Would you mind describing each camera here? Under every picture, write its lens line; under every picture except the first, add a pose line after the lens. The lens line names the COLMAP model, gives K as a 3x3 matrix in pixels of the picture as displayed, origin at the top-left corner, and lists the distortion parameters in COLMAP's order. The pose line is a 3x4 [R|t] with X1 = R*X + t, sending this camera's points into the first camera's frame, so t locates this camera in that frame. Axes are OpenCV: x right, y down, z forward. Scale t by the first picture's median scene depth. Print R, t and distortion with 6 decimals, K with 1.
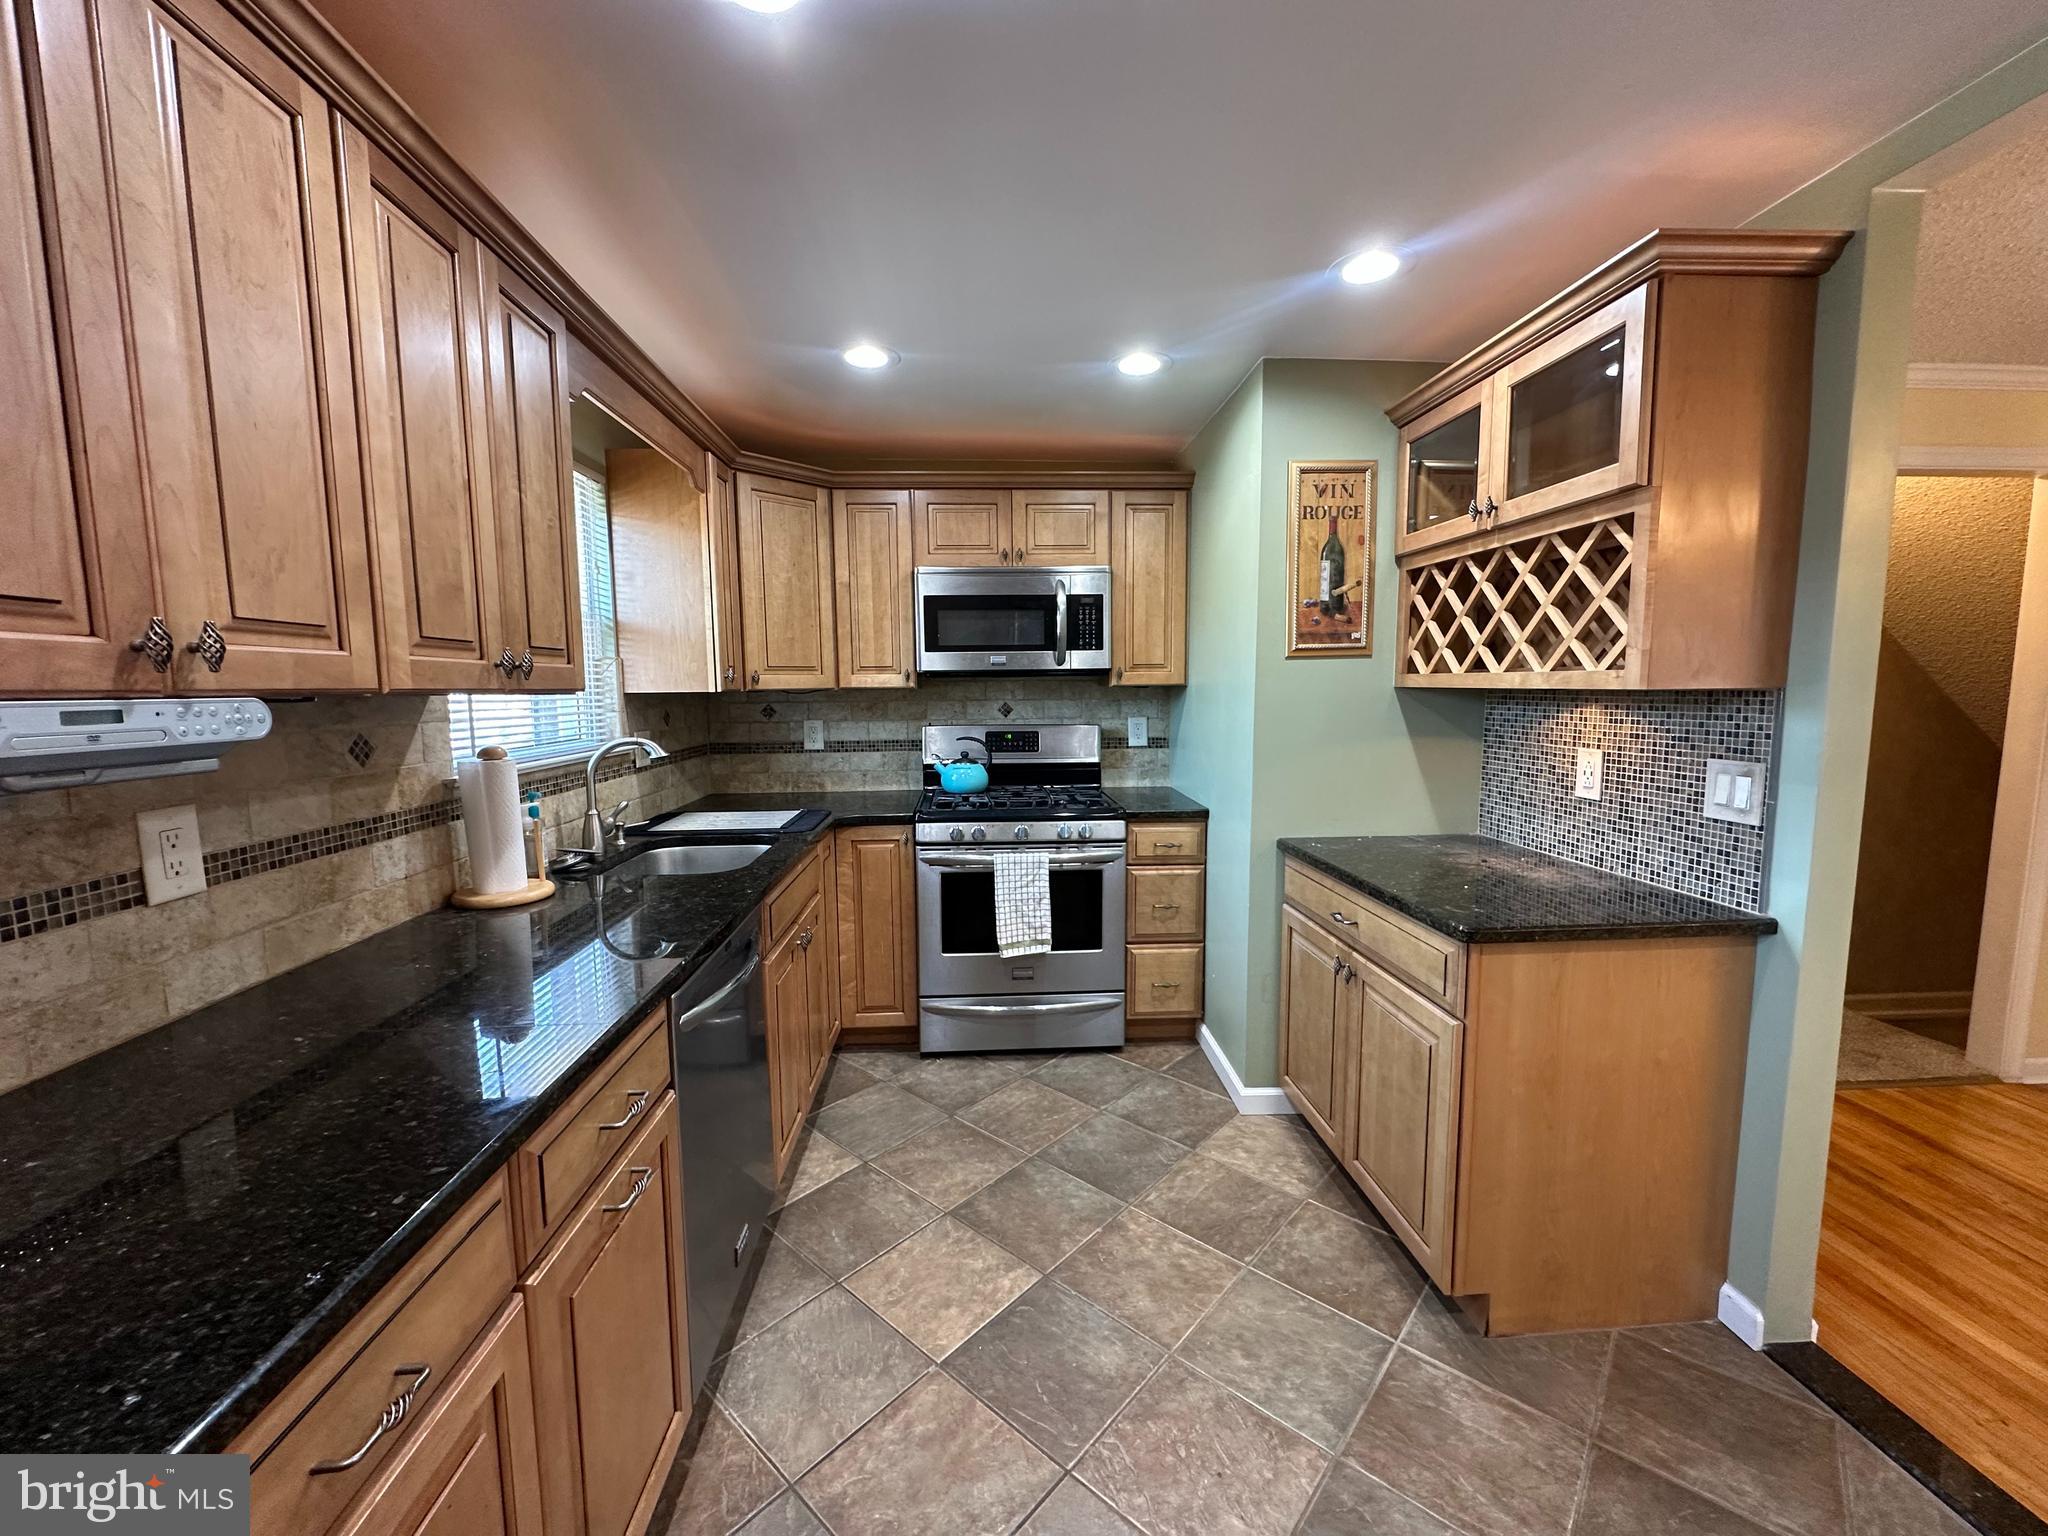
lens RADIAL K [[813.4, 0, 1024.5], [0, 813.4, 769.1], [0, 0, 1]] dist [-0.002899, 0.000510]
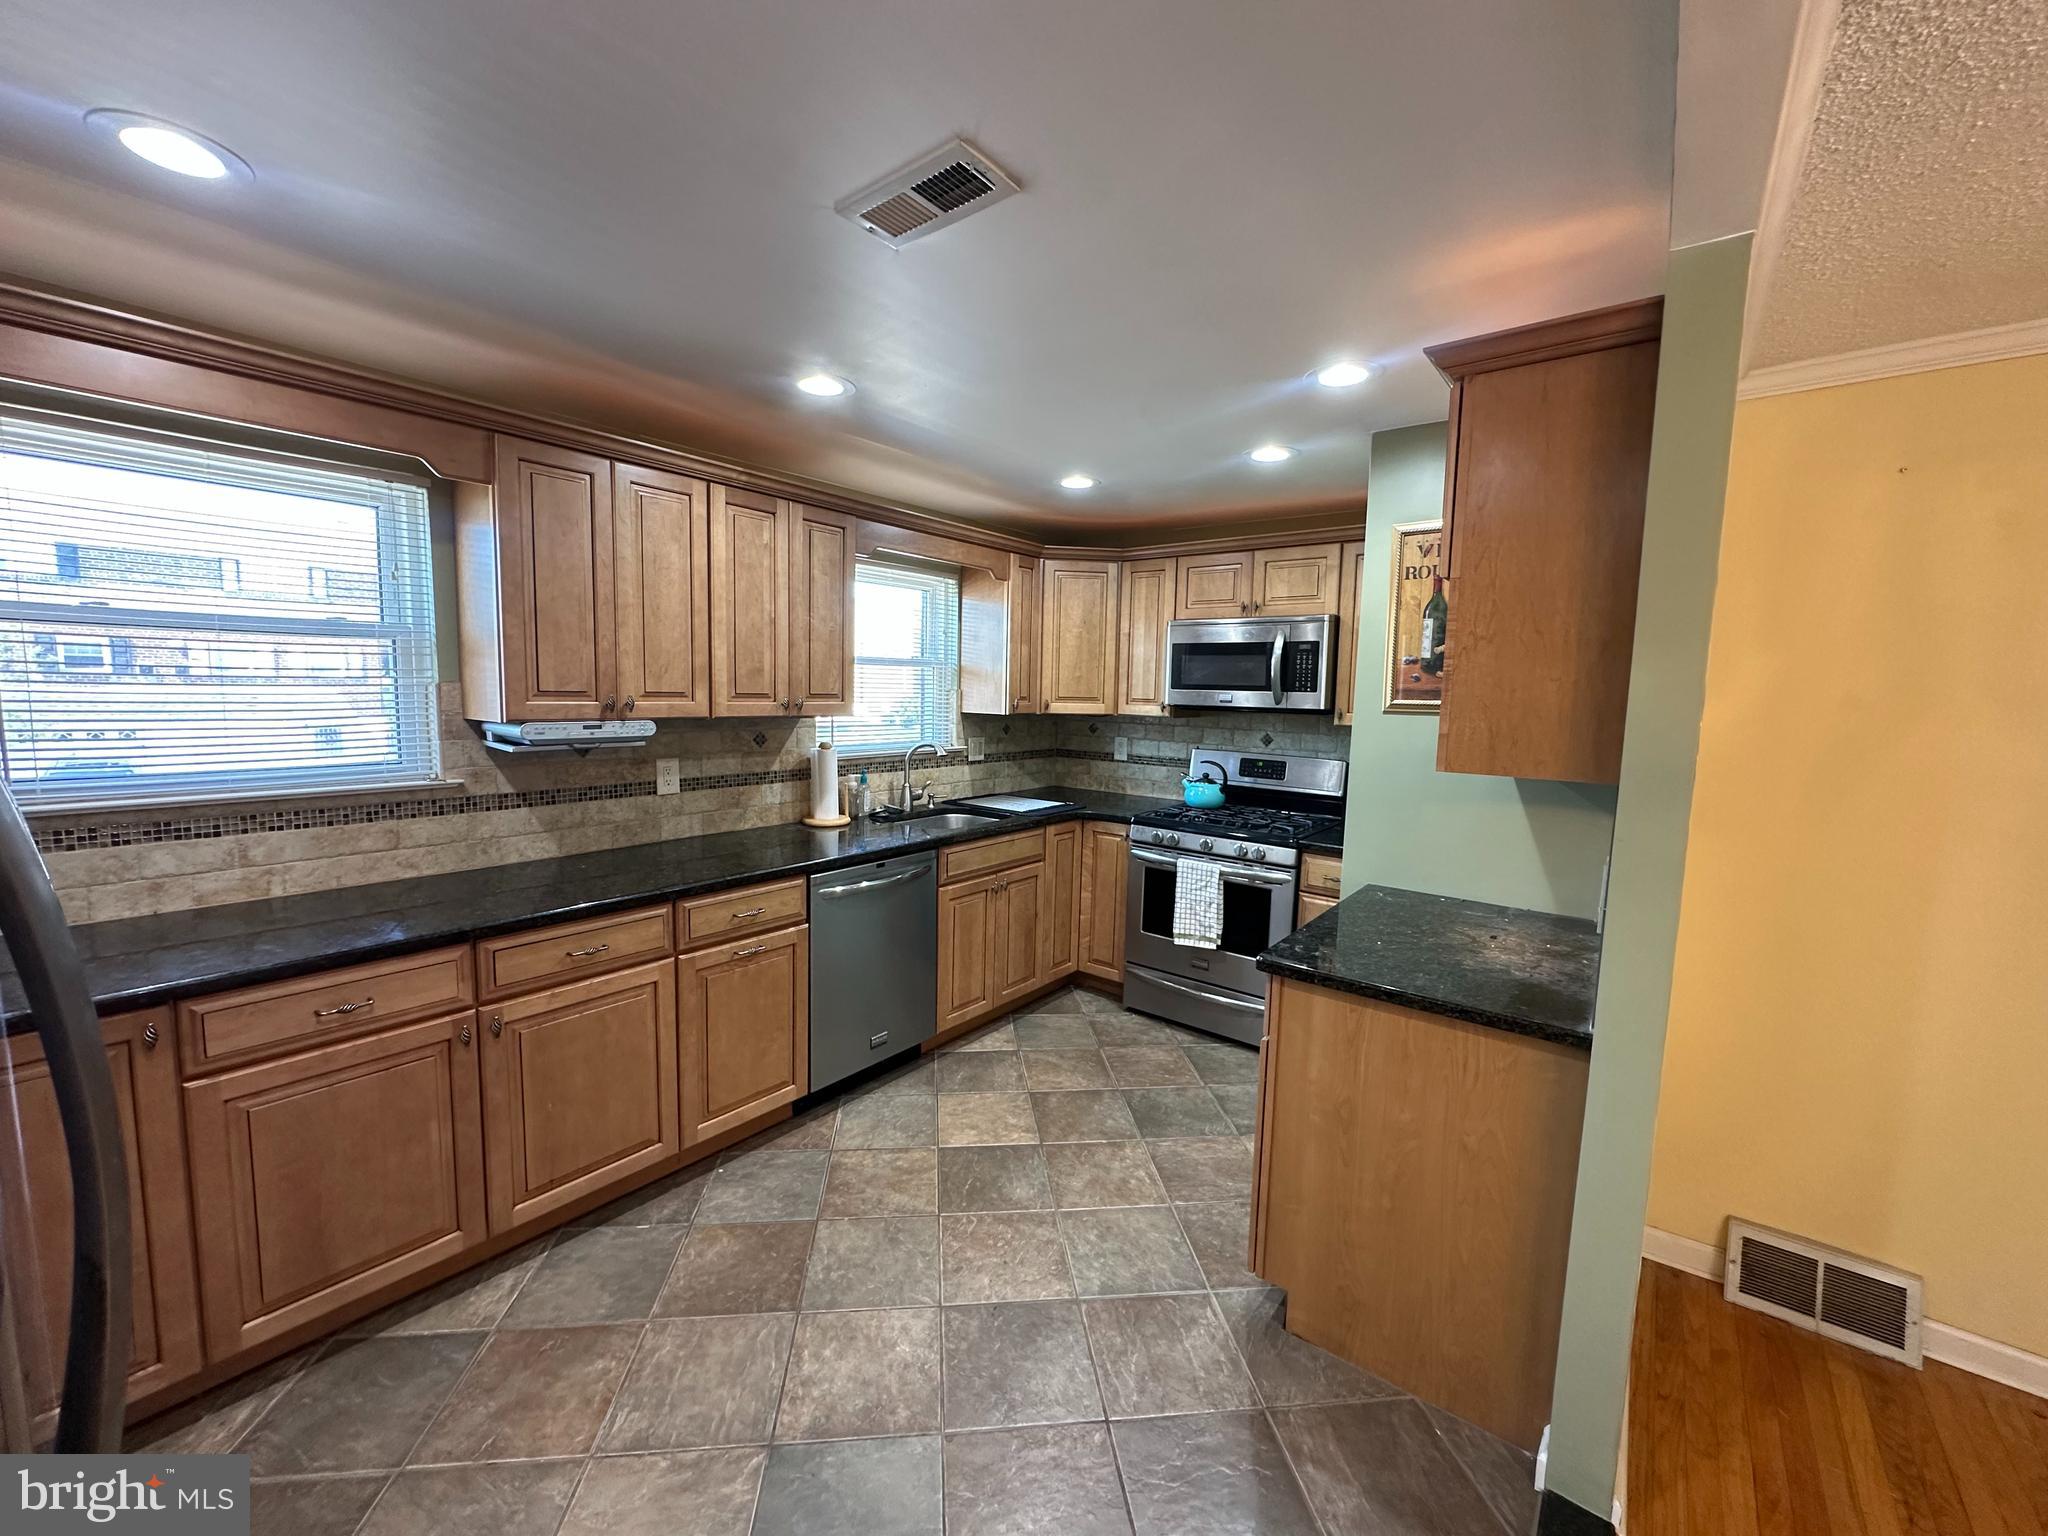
lens RADIAL K [[813.4, 0, 1025.9], [0, 813.4, 769.4], [0, 0, 1]] dist [-0.002899, 0.000510]
pose [[0.746577, 0.097607, -0.658100, 0.931409], [-0.100372, 0.994382, 0.033617, -0.073491], [0.657684, 0.040958, 0.752180, -0.114527]]
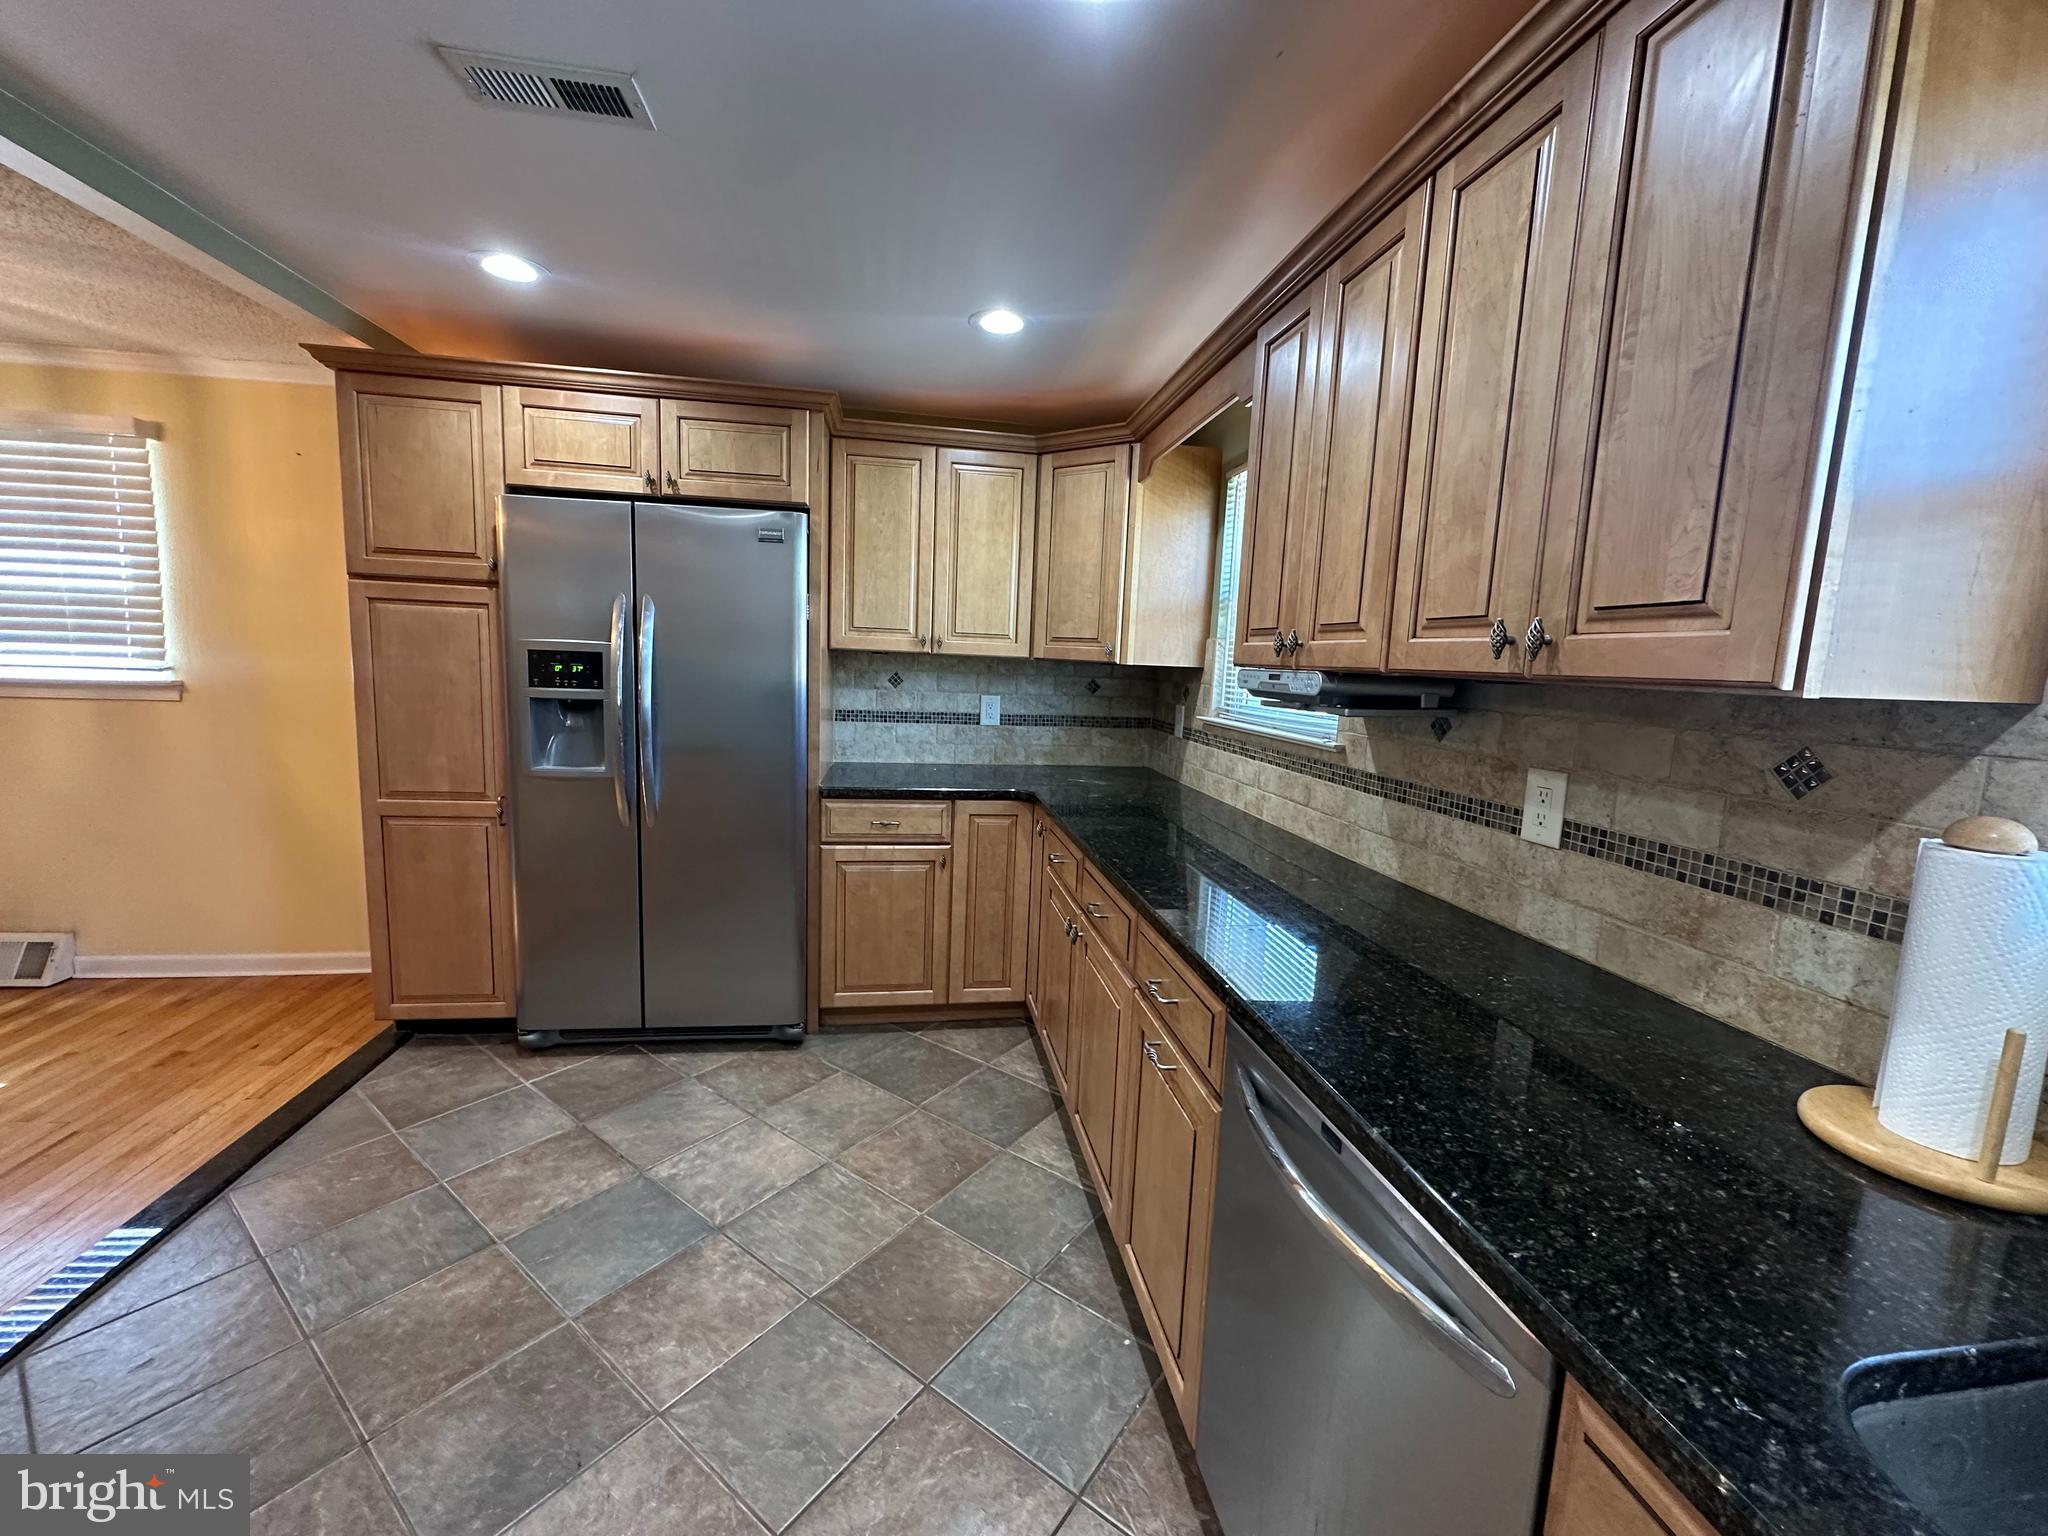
lens RADIAL K [[813.4, 0, 1026.5], [0, 813.4, 768.8], [0, 0, 1]] dist [-0.002899, 0.000510]
pose [[-0.995370, -0.014050, -0.095087, -0.095217], [-0.036124, 0.971417, 0.234614, -0.136336], [0.089073, 0.236962, -0.967427, 1.344604]]
